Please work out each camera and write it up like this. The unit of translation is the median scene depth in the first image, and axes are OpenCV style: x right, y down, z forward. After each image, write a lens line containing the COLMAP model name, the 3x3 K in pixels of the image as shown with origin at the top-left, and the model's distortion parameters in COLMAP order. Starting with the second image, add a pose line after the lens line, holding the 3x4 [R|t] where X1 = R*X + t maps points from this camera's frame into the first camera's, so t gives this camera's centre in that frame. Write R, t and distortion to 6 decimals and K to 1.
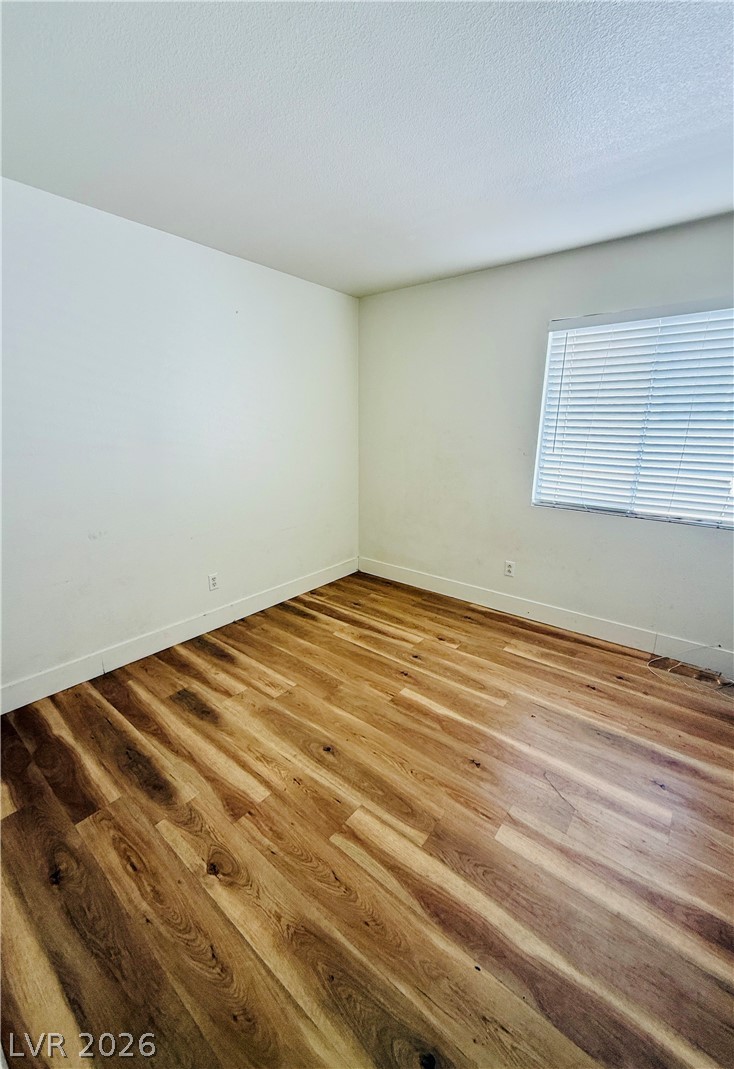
lens RADIAL K [[436.1, 0, 368.1], [0, 436.1, 535.2], [0, 0, 1]] dist [-0.001119, 0.000001]
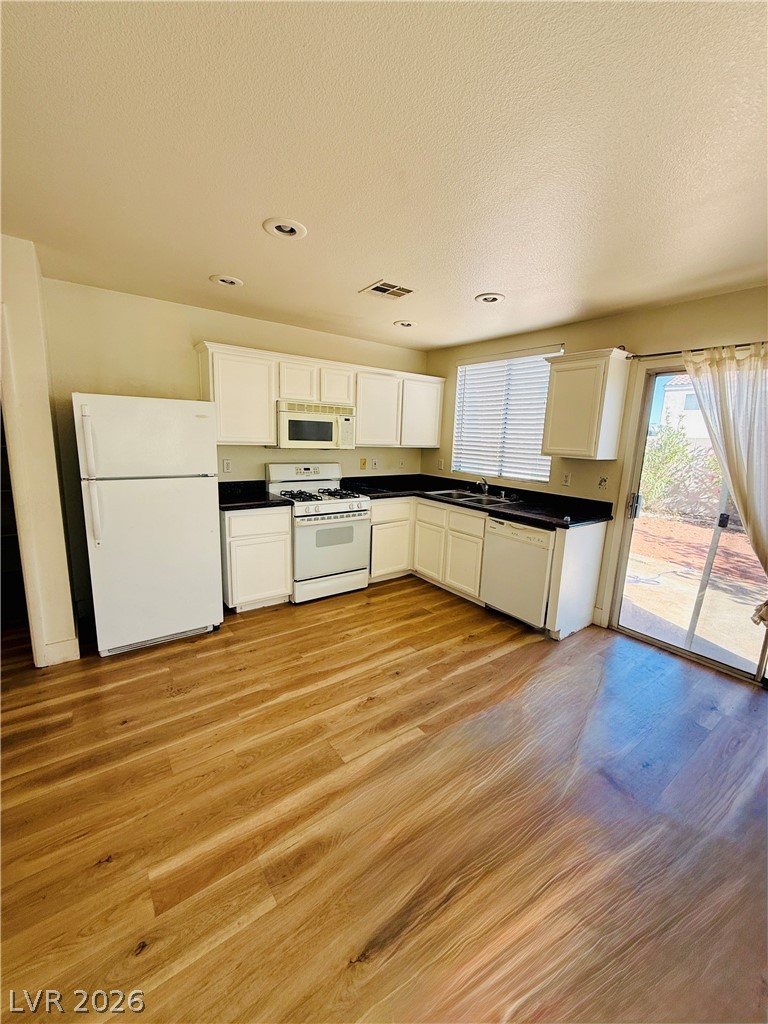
lens RADIAL K [[408.6, 0, 386.3], [0, 408.6, 511.1], [0, 0, 1]] dist [0.001317, -0.000004]
pose [[0.250814, -0.172664, 0.952512, -0.477863], [0.242197, 0.963863, 0.110947, -0.108523], [-0.937248, 0.202868, 0.283569, 0.374005]]
